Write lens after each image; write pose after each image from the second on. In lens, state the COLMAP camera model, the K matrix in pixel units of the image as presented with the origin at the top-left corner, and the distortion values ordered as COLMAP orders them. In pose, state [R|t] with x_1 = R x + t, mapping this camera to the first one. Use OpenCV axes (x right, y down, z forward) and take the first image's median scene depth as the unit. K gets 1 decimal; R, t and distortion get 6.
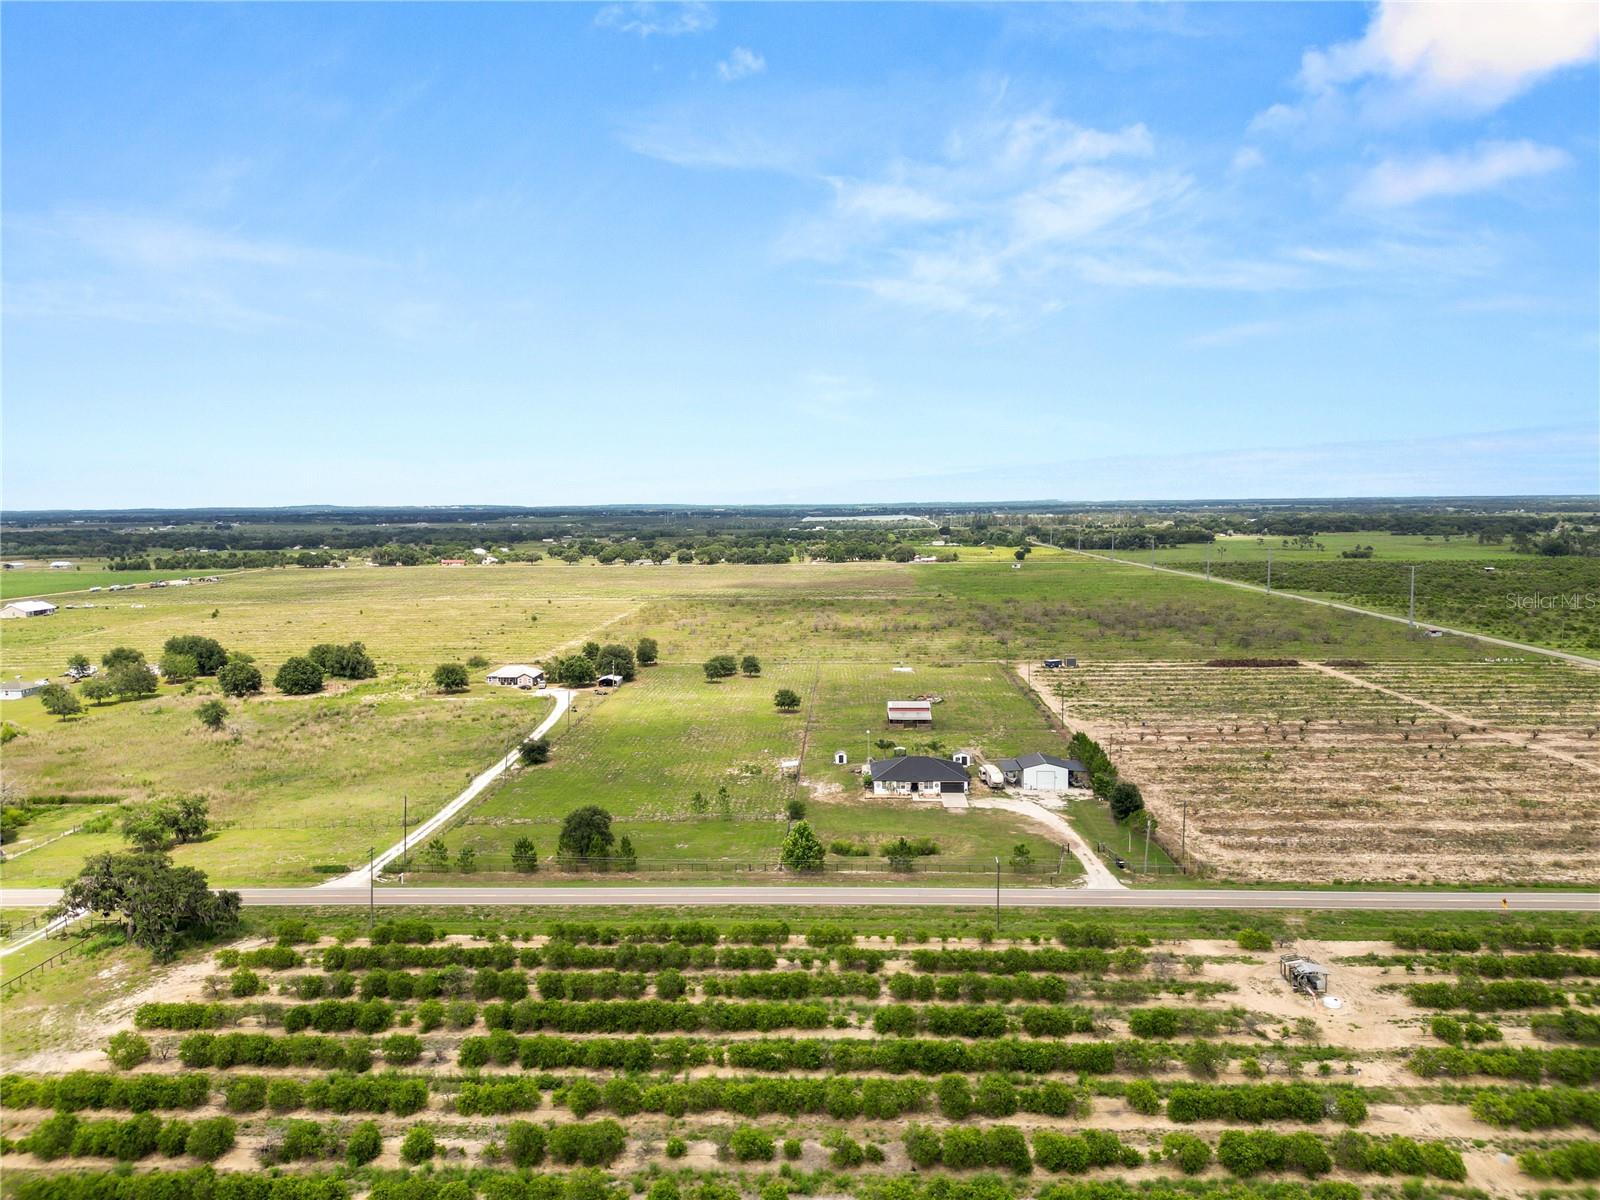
lens RADIAL K [[1120.7, 0, 798.4], [0, 1120.7, 608.7], [0, 0, 1]] dist [0.073824, -0.075011]
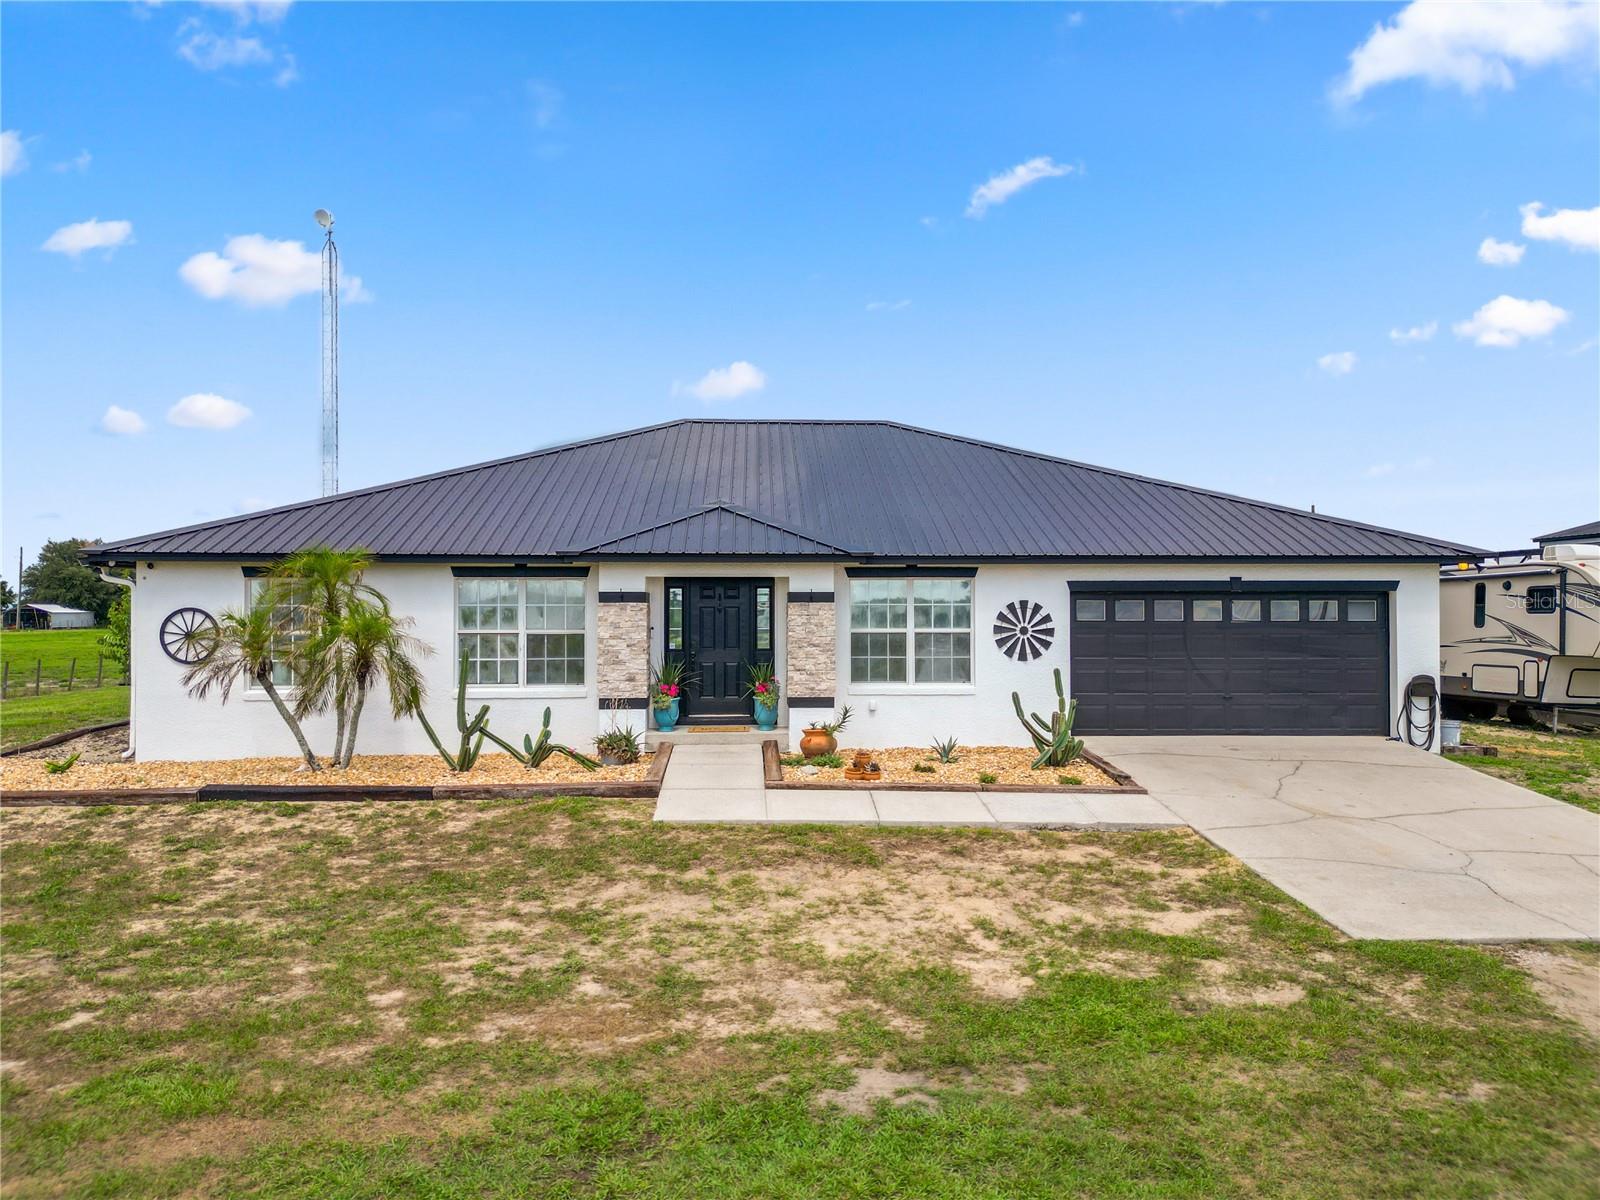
lens RADIAL K [[1120.7, 0, 799.1], [0, 1120.7, 604.6], [0, 0, 1]] dist [0.073824, -0.075011]
pose [[0.996445, 0.007602, 0.083896, 0.150177], [0.001034, 0.994741, -0.102420, 0.238482], [-0.084234, 0.102143, 0.991197, 1.360234]]
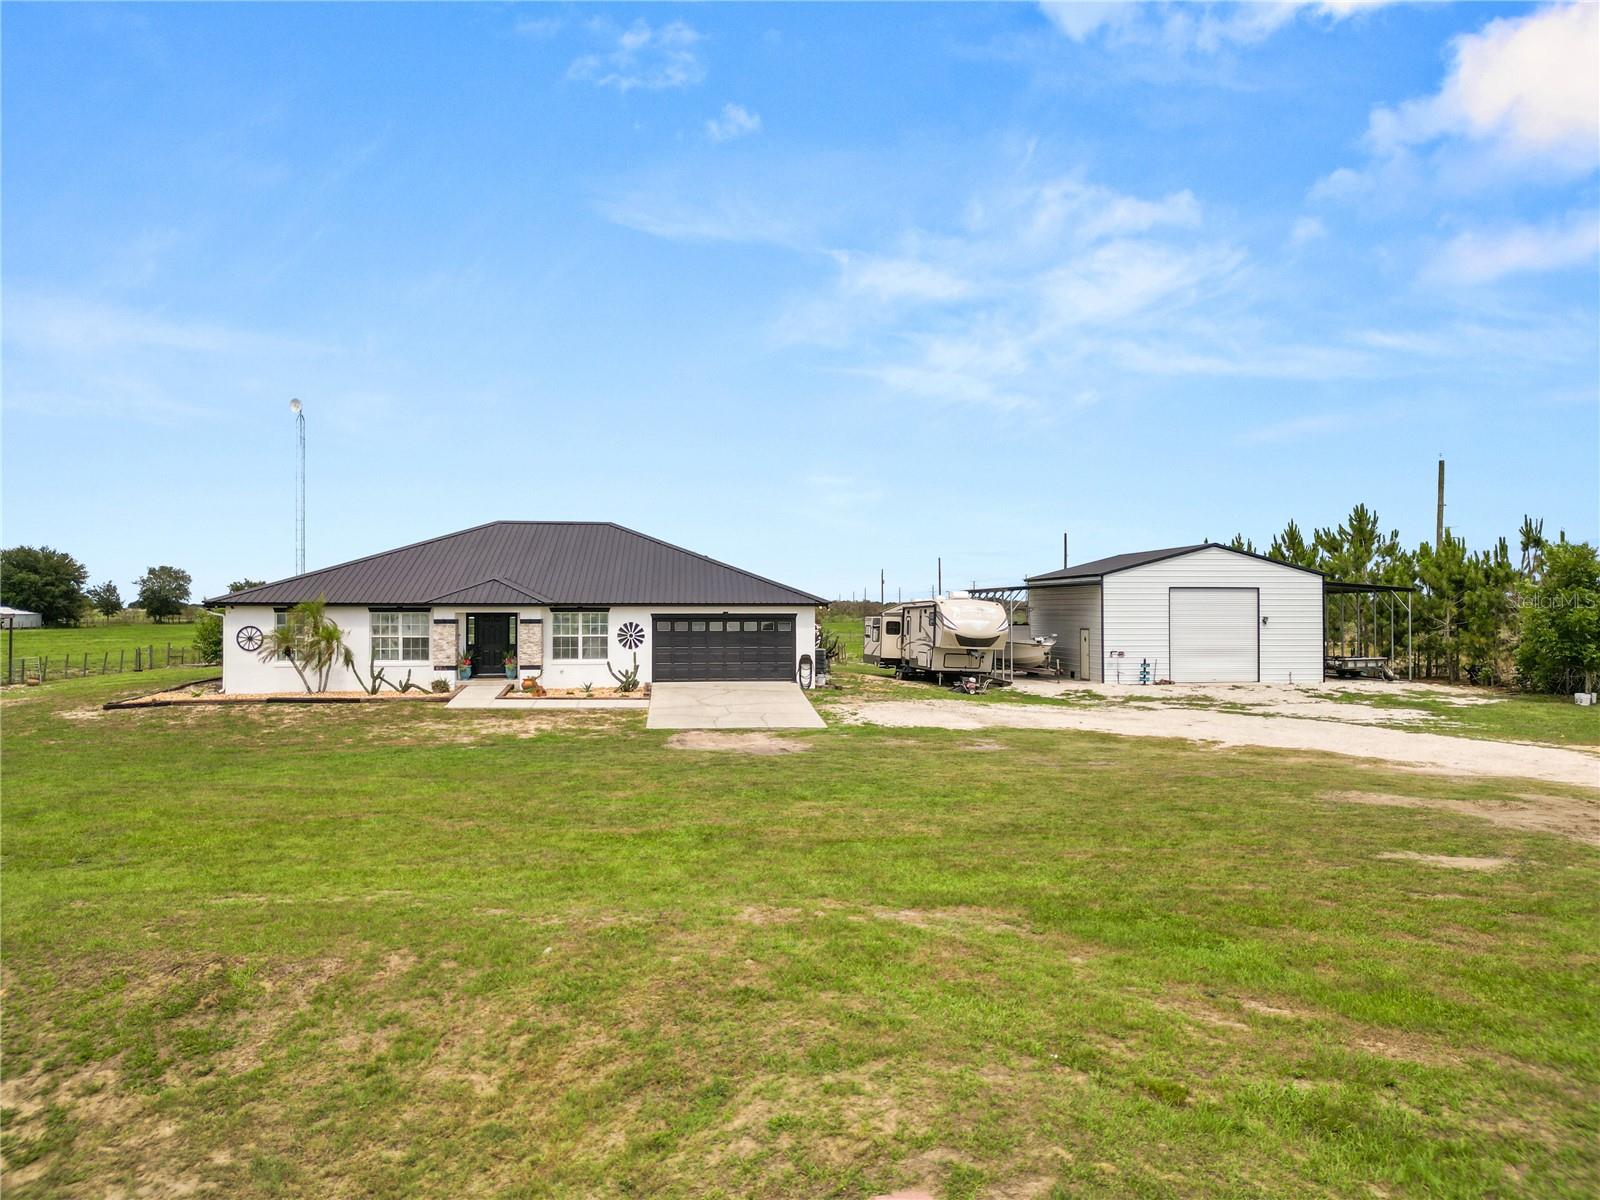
lens RADIAL K [[1120.7, 0, 799.6], [0, 1120.7, 596.1], [0, 0, 1]] dist [0.073824, -0.075011]
pose [[0.989721, 0.009888, 0.142673, 0.181703], [0.005692, 0.994093, -0.108385, 0.247818], [-0.142902, 0.108083, 0.983818, 1.222602]]
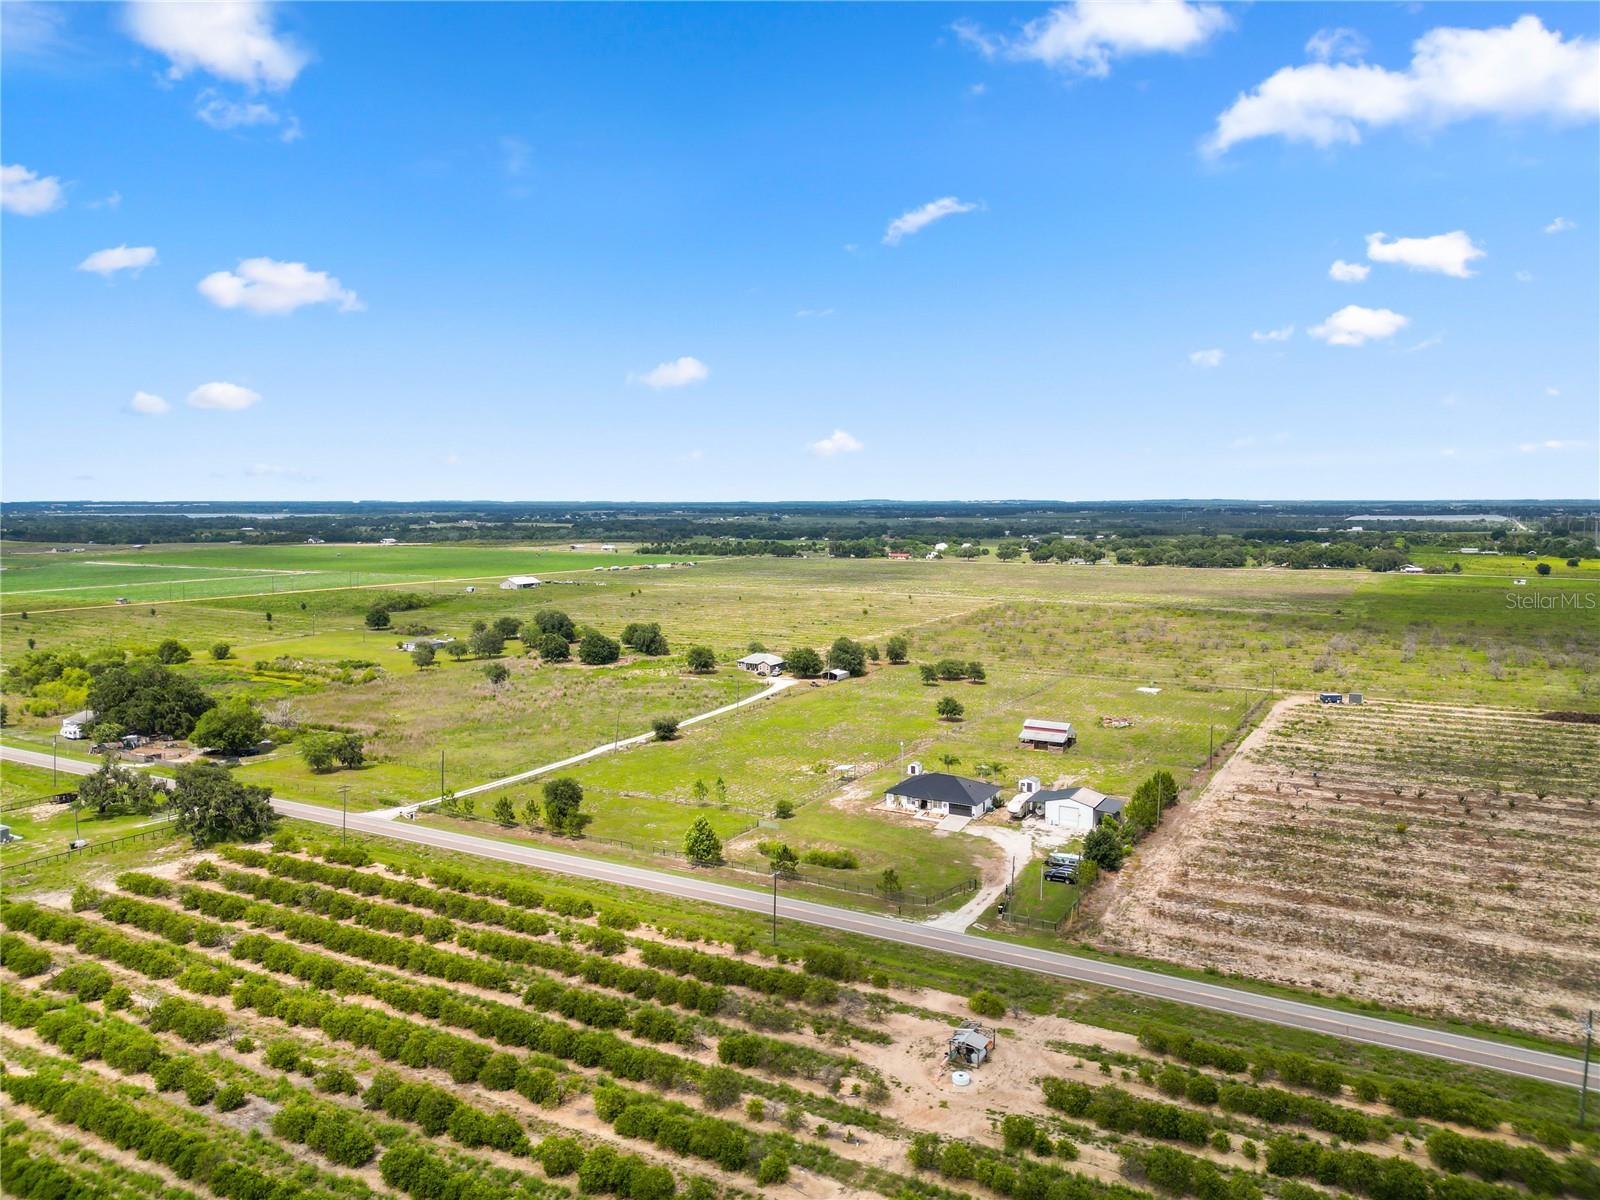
lens RADIAL K [[1120.7, 0, 801.0], [0, 1120.7, 603.2], [0, 0, 1]] dist [0.073824, -0.075011]
pose [[0.889867, 0.052501, -0.453189, 0.648555], [-0.052459, 0.998543, 0.012673, -0.033780], [0.453194, 0.012497, 0.891324, 0.111468]]
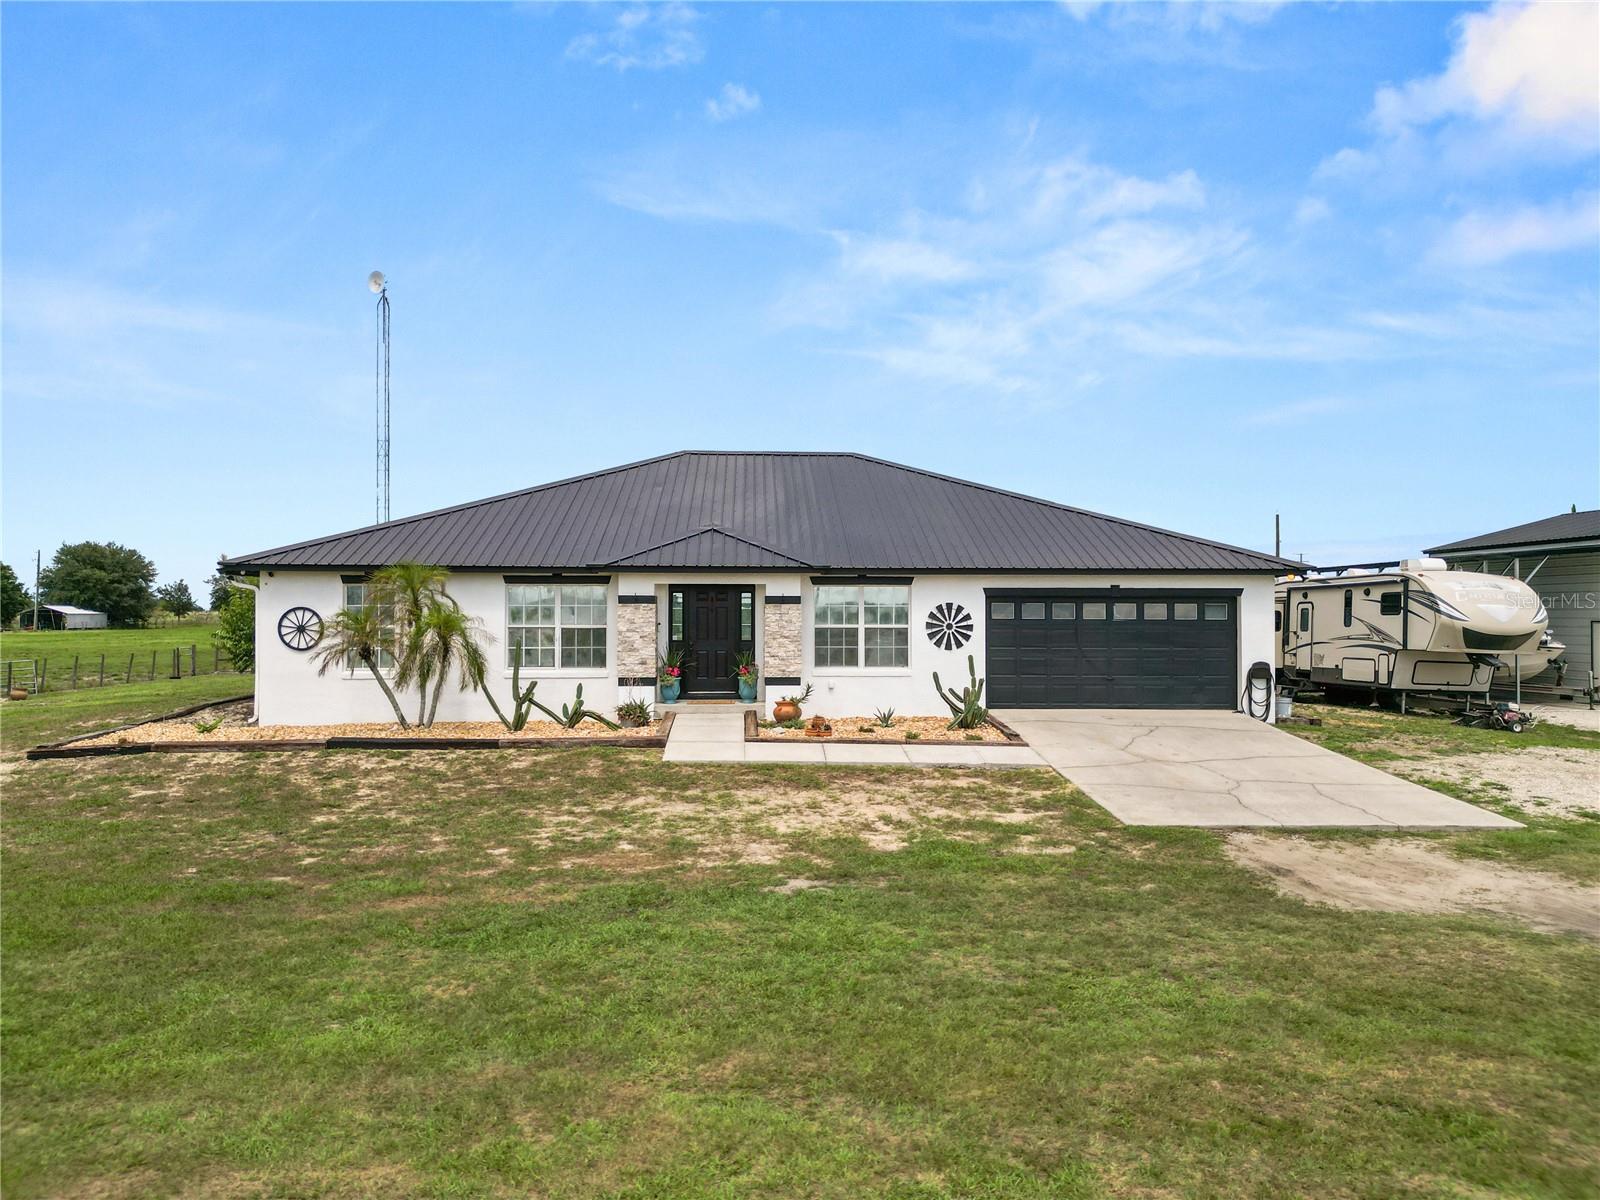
lens RADIAL K [[1120.7, 0, 799.4], [0, 1120.7, 599.9], [0, 0, 1]] dist [0.073824, -0.075011]
pose [[0.996165, 0.010566, 0.086852, 0.150338], [-0.000988, 0.993977, -0.109586, 0.241773], [-0.087487, 0.109080, 0.990176, 1.330814]]
